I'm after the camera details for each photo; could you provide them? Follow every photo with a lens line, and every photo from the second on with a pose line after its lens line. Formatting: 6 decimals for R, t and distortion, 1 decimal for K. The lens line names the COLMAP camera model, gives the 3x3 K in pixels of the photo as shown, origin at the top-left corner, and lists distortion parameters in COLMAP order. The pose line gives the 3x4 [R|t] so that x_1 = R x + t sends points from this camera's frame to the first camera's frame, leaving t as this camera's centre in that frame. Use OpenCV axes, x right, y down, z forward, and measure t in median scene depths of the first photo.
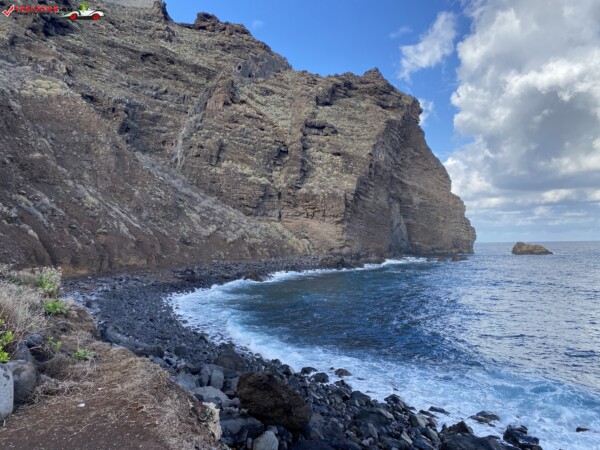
lens RADIAL K [[454.6, 0, 294.3], [0, 454.6, 224.0], [0, 0, 1]] dist [0.051257, -0.053622]
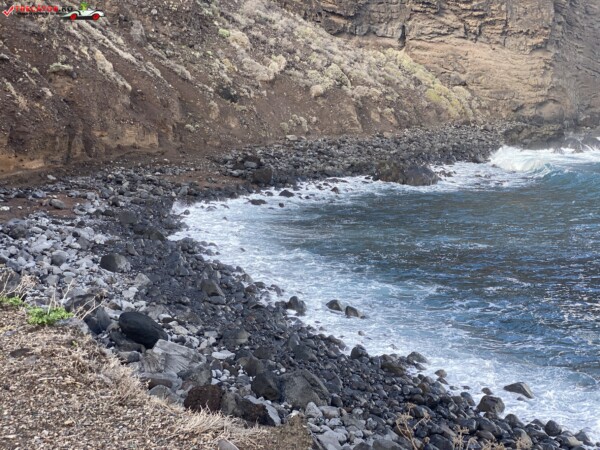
lens RADIAL K [[890.1, 0, 310.2], [0, 890.1, 215.5], [0, 0, 1]] dist [0.123123, 0.000000]
pose [[0.997554, 0.005729, -0.069658, -0.058585], [0.006527, 0.984643, 0.174460, 0.002640], [0.069588, -0.174488, 0.982197, 0.073804]]
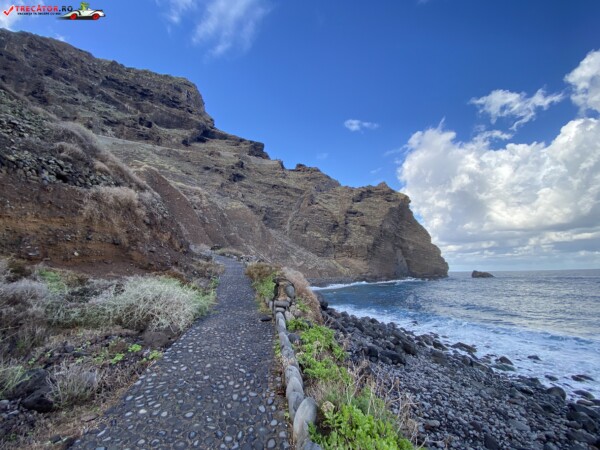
lens RADIAL K [[242.2, 0, 298.2], [0, 242.2, 228.7], [0, 0, 1]] dist [0.010670, -0.016786]
pose [[0.977665, -0.033395, -0.207500, 0.035524], [0.005898, 0.991266, -0.131743, -0.000539], [0.210087, 0.127577, 0.969323, -0.109918]]
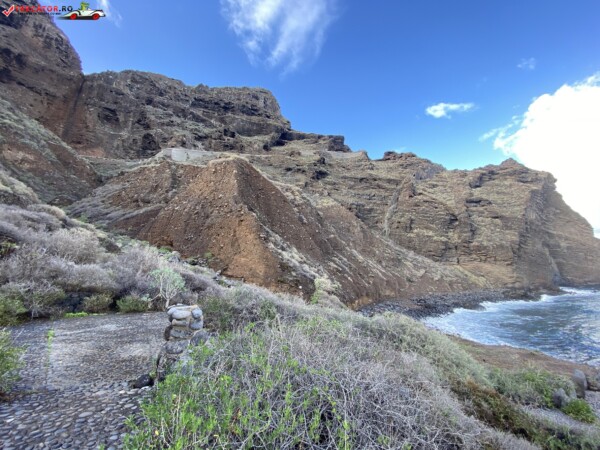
lens RADIAL K [[242.2, 0, 296.2], [0, 242.2, 226.1], [0, 0, 1]] dist [0.010670, -0.016786]
pose [[0.866994, -0.096710, -0.488844, -0.089746], [0.019913, 0.986927, -0.159931, -0.013907], [0.497920, 0.128925, 0.857586, 0.006879]]
